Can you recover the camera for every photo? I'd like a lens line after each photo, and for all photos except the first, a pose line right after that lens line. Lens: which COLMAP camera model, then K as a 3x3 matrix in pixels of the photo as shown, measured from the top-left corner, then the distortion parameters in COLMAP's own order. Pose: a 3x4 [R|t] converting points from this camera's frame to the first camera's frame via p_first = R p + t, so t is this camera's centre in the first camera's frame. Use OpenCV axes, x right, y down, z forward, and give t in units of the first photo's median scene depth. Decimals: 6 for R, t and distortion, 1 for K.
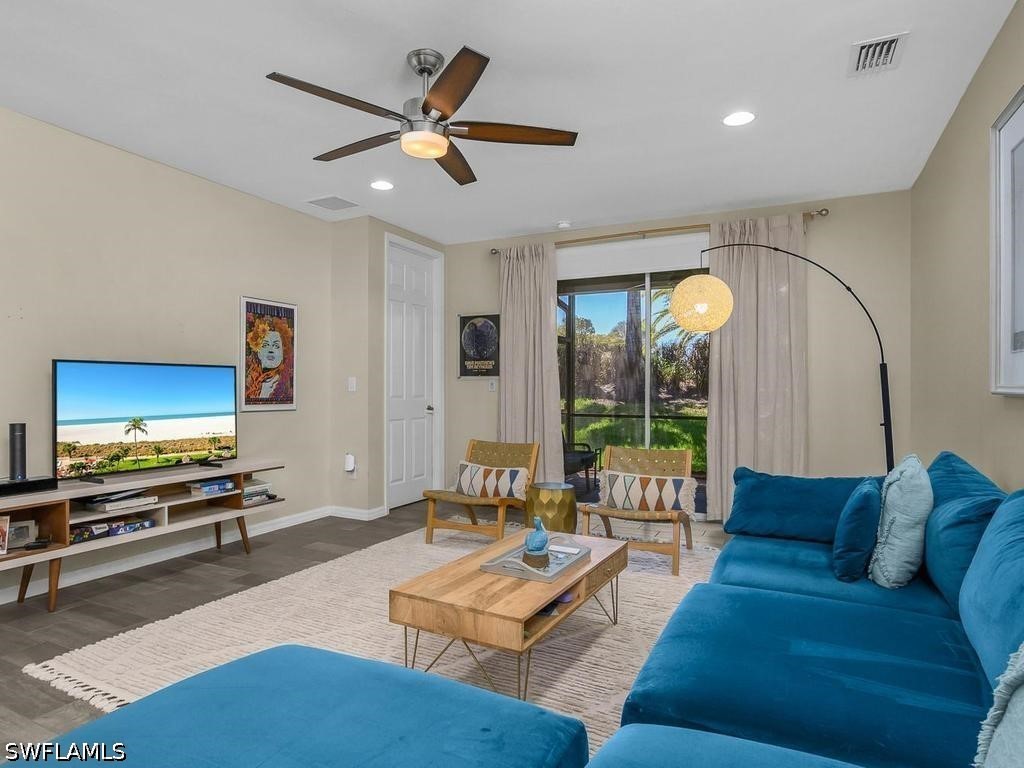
lens RADIAL K [[592.3, 0, 477.3], [0, 592.3, 380.2], [0, 0, 1]] dist [-0.026977, 0.003463]
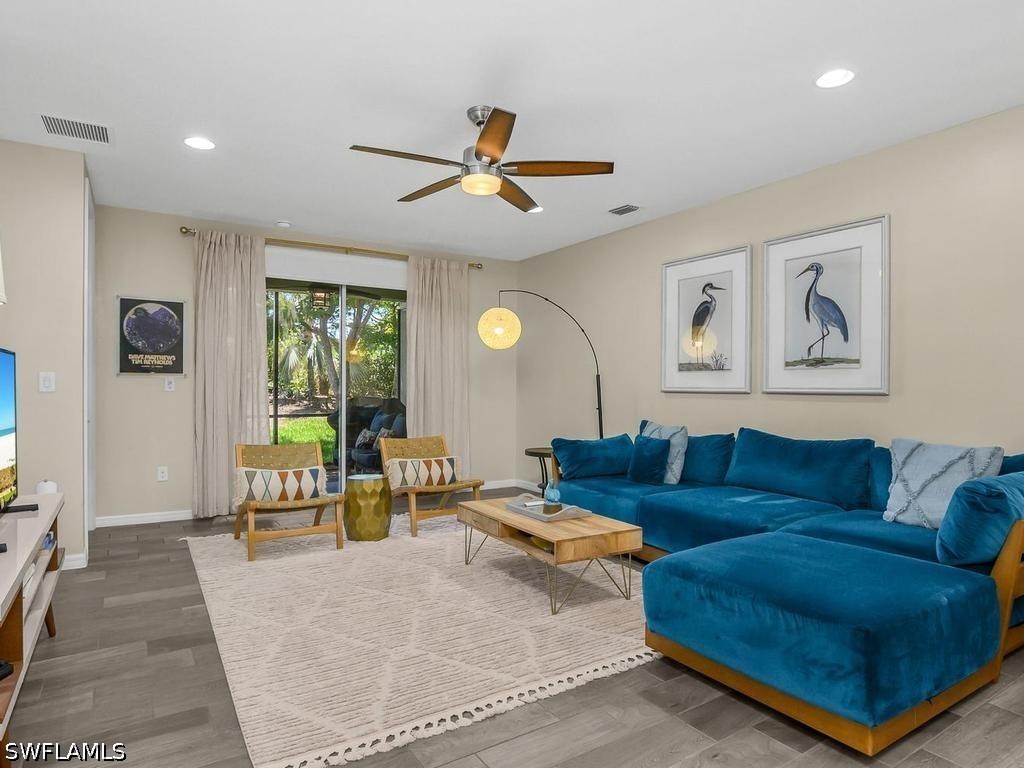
lens RADIAL K [[592.3, 0, 514.8], [0, 592.3, 385.4], [0, 0, 1]] dist [-0.026977, 0.003463]
pose [[0.496479, 0.000498, 0.868049, -0.732559], [-0.014712, 0.999861, 0.007841, -0.005276], [-0.867924, -0.016664, 0.496417, 0.222680]]
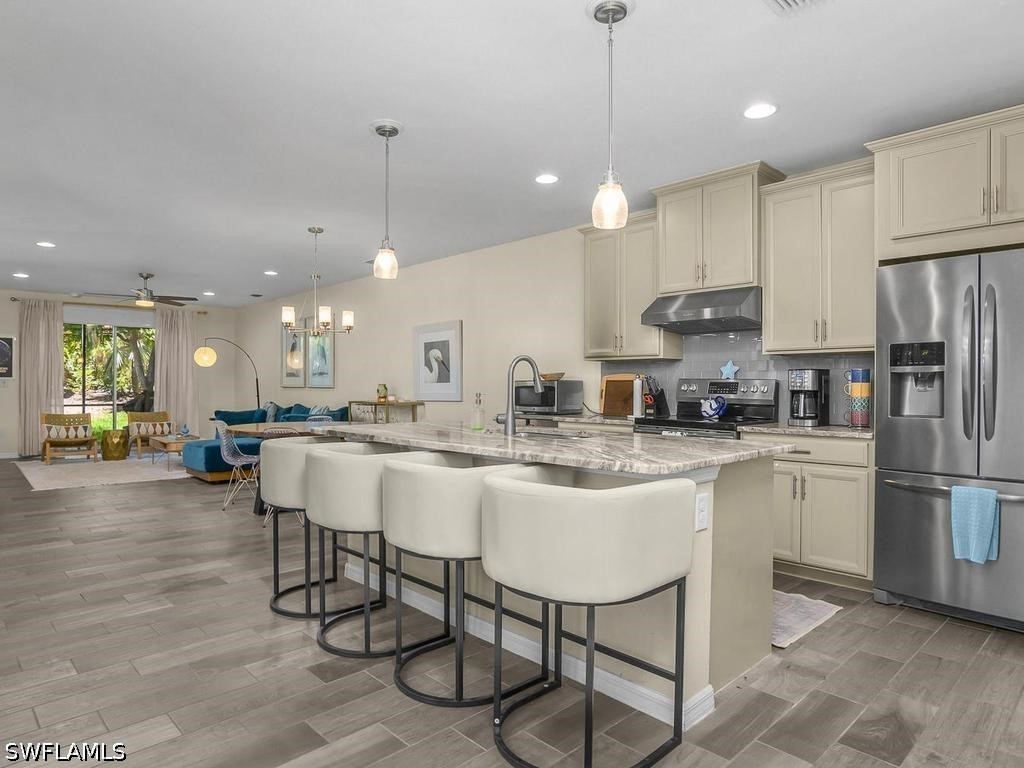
lens RADIAL K [[620.9, 0, 501.8], [0, 620.9, 386.7], [0, 0, 1]] dist [-0.023117, 0.002047]
pose [[0.348817, -0.003916, 0.937183, -1.595059], [-0.016594, 0.999809, 0.010354, -0.031143], [-0.937044, -0.019164, 0.348685, -1.206822]]
